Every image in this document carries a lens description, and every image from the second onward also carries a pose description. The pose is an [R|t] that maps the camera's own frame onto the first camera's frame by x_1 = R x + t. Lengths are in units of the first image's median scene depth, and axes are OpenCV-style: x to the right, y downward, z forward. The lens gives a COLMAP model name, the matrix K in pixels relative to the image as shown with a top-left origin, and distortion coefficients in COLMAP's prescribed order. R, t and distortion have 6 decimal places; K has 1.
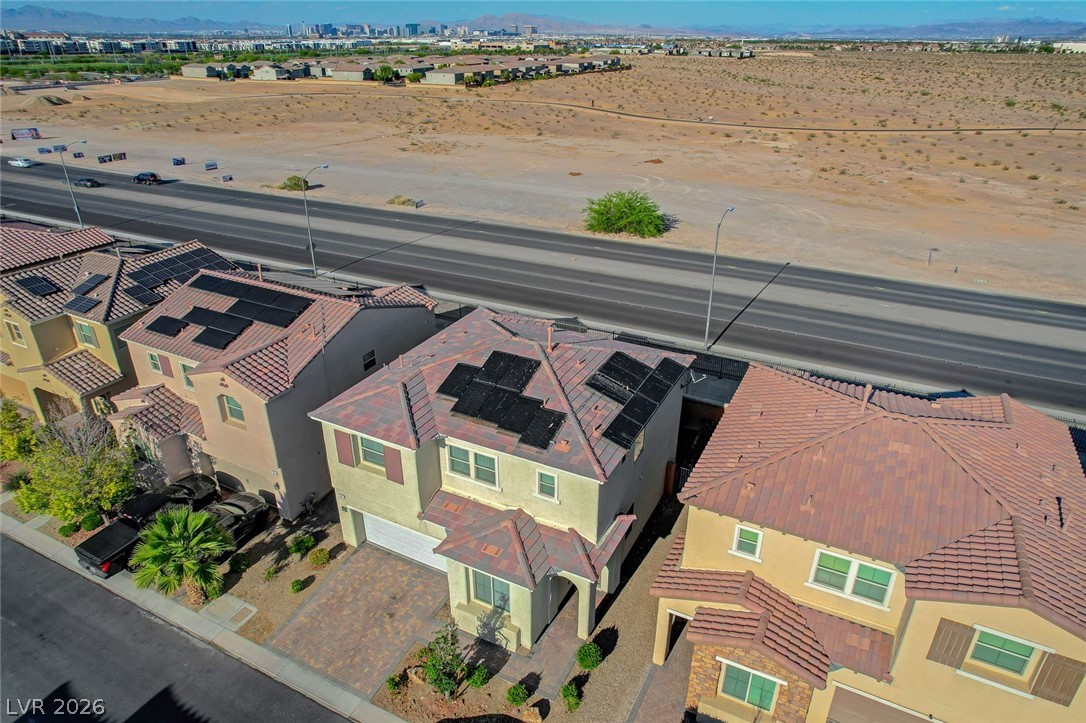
lens RADIAL K [[696.6, 0, 543.0], [0, 696.6, 360.8], [0, 0, 1]] dist [-0.080931, 0.072792]
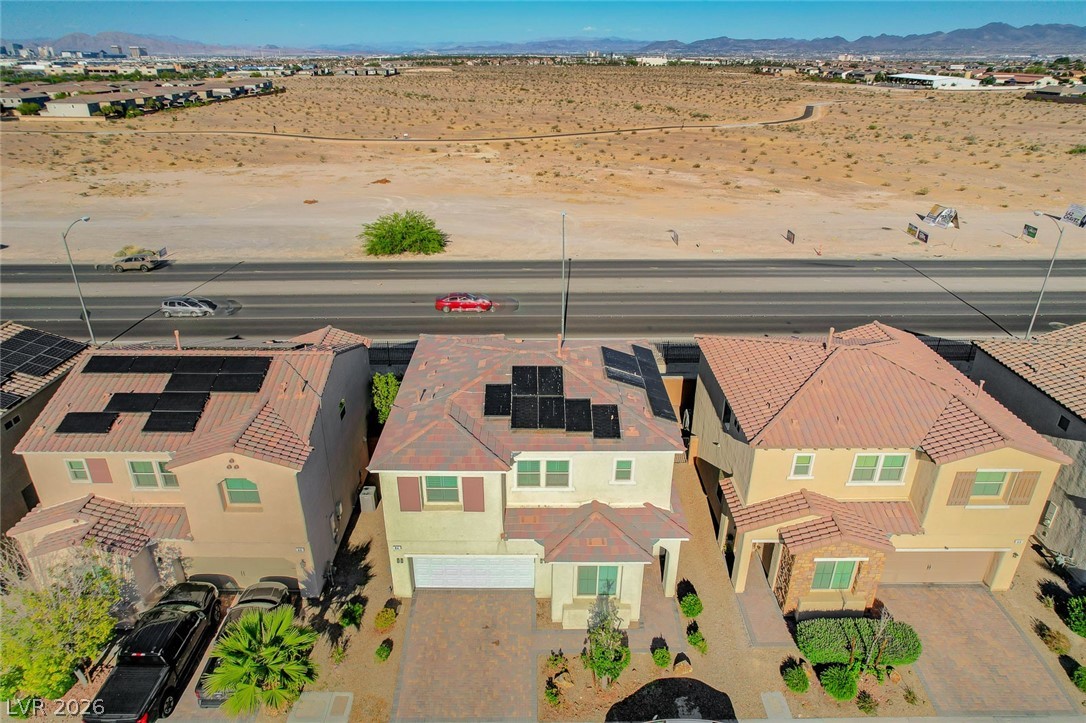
lens RADIAL K [[696.6, 0, 545.5], [0, 696.6, 359.3], [0, 0, 1]] dist [-0.080931, 0.072792]
pose [[0.884794, -0.193049, 0.424113, -0.450574], [0.203397, 0.978866, 0.021232, -0.035475], [-0.419248, 0.067477, 0.905361, 0.034715]]
